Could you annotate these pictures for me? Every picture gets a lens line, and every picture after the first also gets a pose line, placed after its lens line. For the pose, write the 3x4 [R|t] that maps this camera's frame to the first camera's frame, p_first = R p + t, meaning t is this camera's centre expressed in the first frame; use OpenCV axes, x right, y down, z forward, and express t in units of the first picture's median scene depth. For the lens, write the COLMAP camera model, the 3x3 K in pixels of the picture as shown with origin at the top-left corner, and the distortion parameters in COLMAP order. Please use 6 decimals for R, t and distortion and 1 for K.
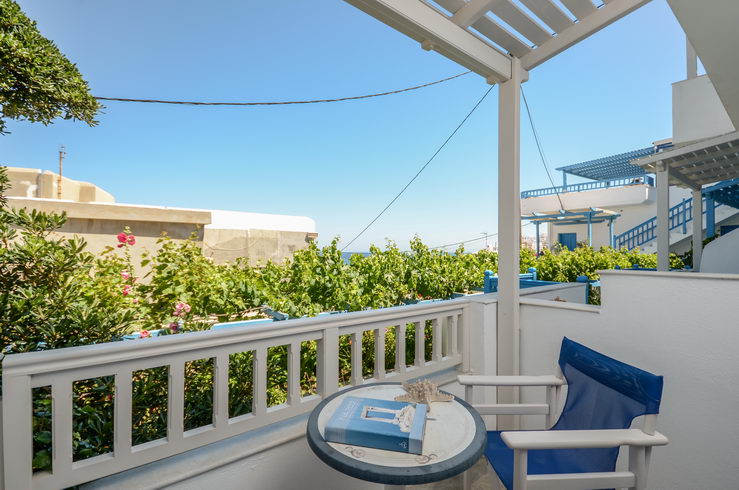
lens RADIAL K [[325.2, 0, 367.8], [0, 325.2, 250.1], [0, 0, 1]] dist [0.011450, -0.001752]
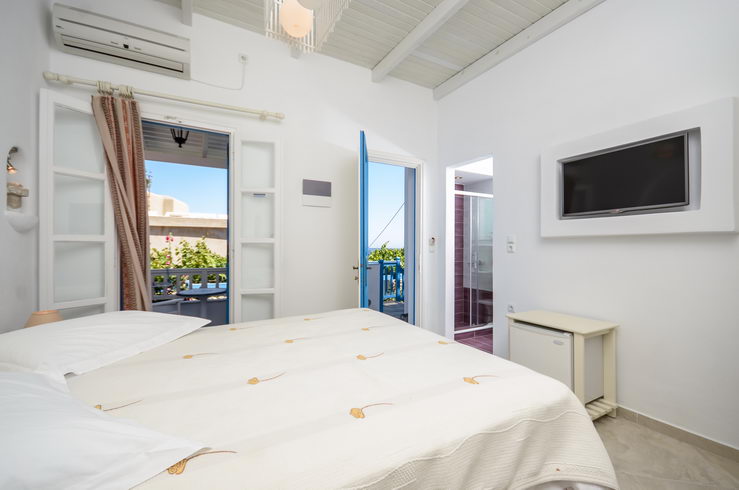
lens RADIAL K [[325.2, 0, 372.4], [0, 325.2, 248.2], [0, 0, 1]] dist [0.011450, -0.001752]
pose [[0.985518, -0.001411, -0.169566, 0.447468], [0.001326, 0.999999, -0.000610, 0.008741], [0.169566, 0.000377, 0.985519, -0.382480]]
